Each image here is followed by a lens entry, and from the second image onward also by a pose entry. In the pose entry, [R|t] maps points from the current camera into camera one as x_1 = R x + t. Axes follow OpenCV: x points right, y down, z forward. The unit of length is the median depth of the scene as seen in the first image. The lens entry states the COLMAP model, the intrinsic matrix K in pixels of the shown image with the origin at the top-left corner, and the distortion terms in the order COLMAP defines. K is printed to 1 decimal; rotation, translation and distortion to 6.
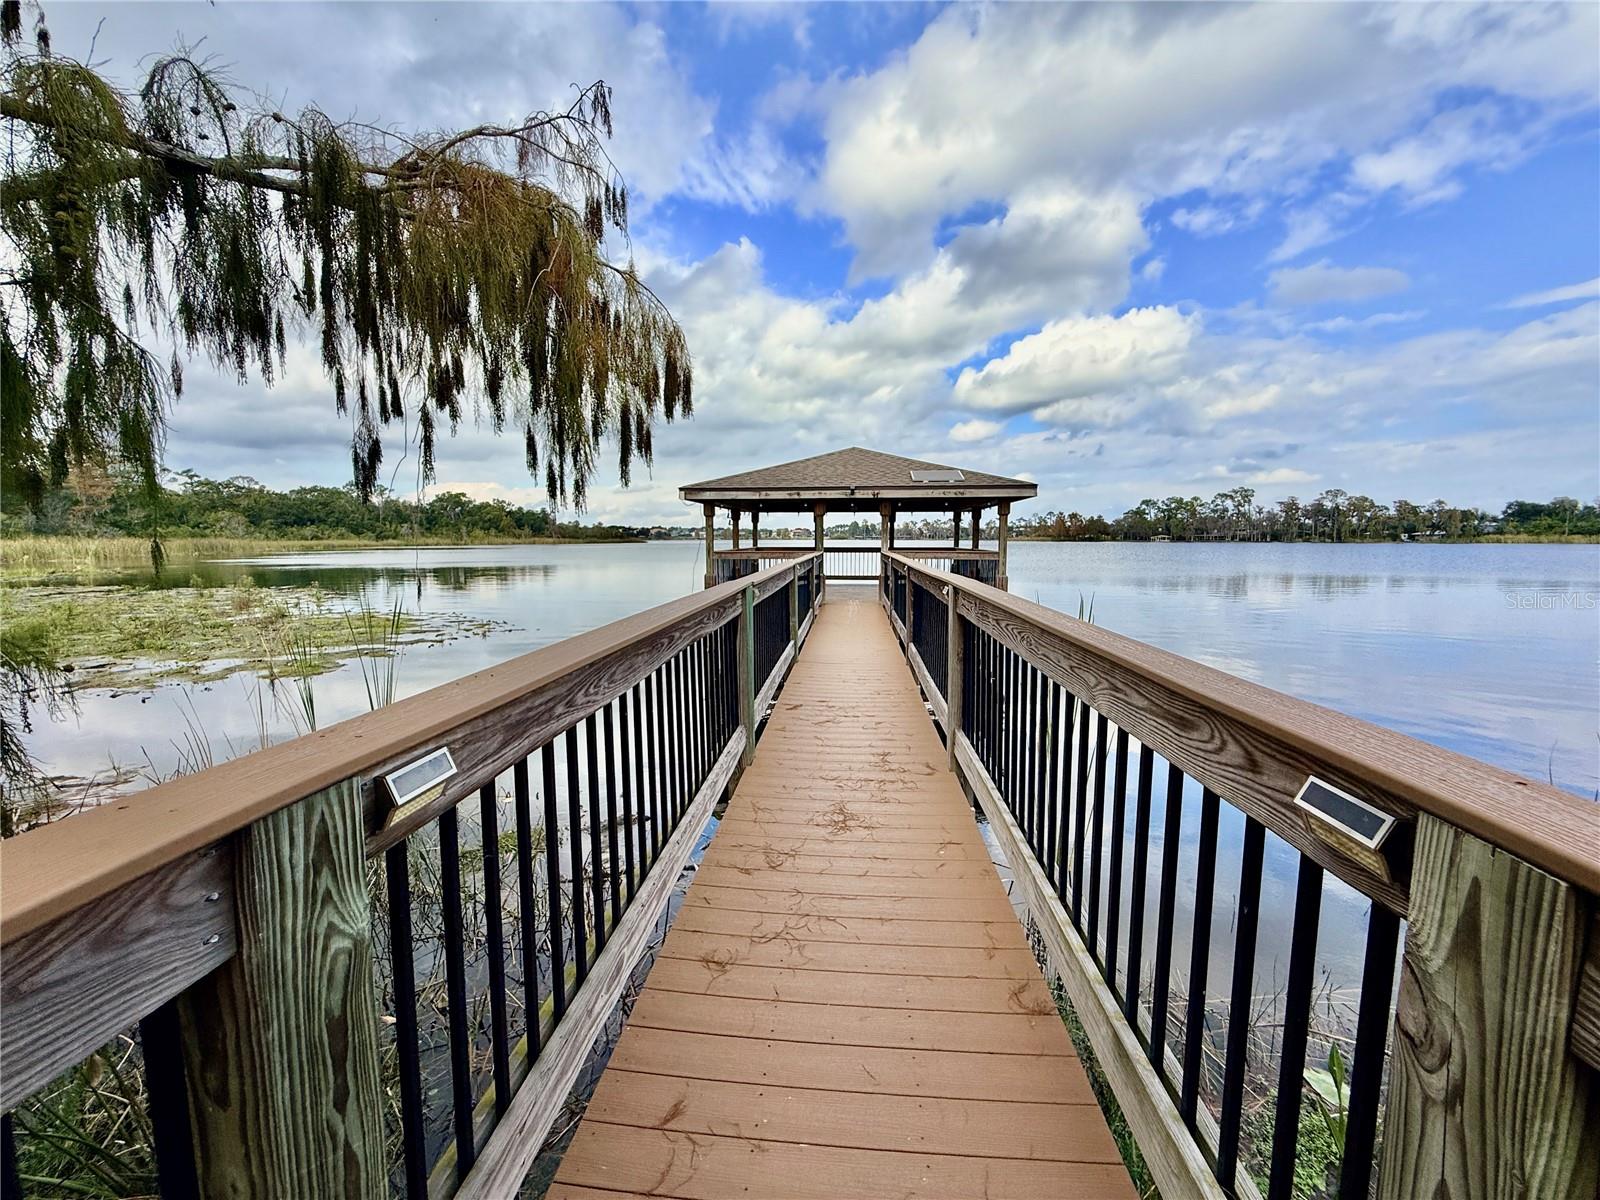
lens RADIAL K [[643.8, 0, 792.4], [0, 643.8, 588.3], [0, 0, 1]] dist [-0.001860, -0.000633]
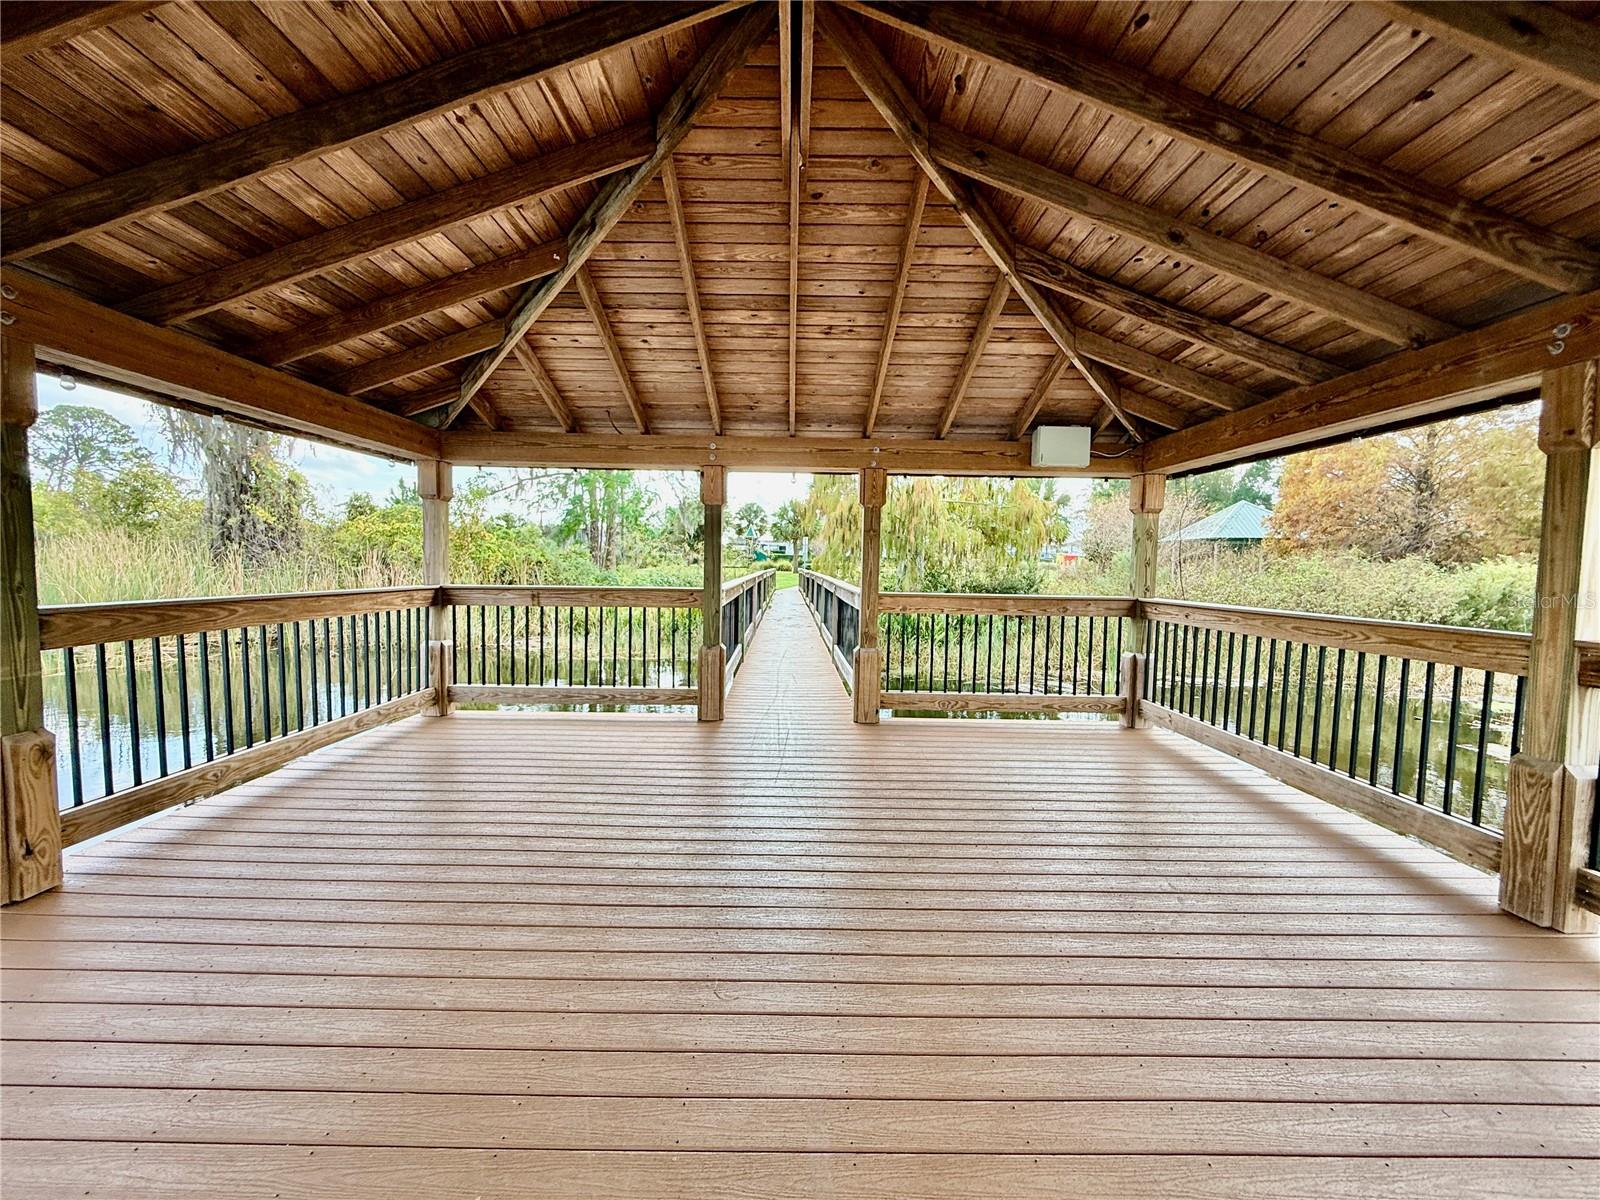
lens RADIAL K [[643.8, 0, 792.4], [0, 643.8, 588.3], [0, 0, 1]] dist [-0.001860, -0.000633]
pose [[0.995252, 0.013707, 0.096362, -0.108217], [-0.010369, 0.999332, -0.035052, 0.087801], [-0.096778, 0.033887, 0.994729, -1.183119]]
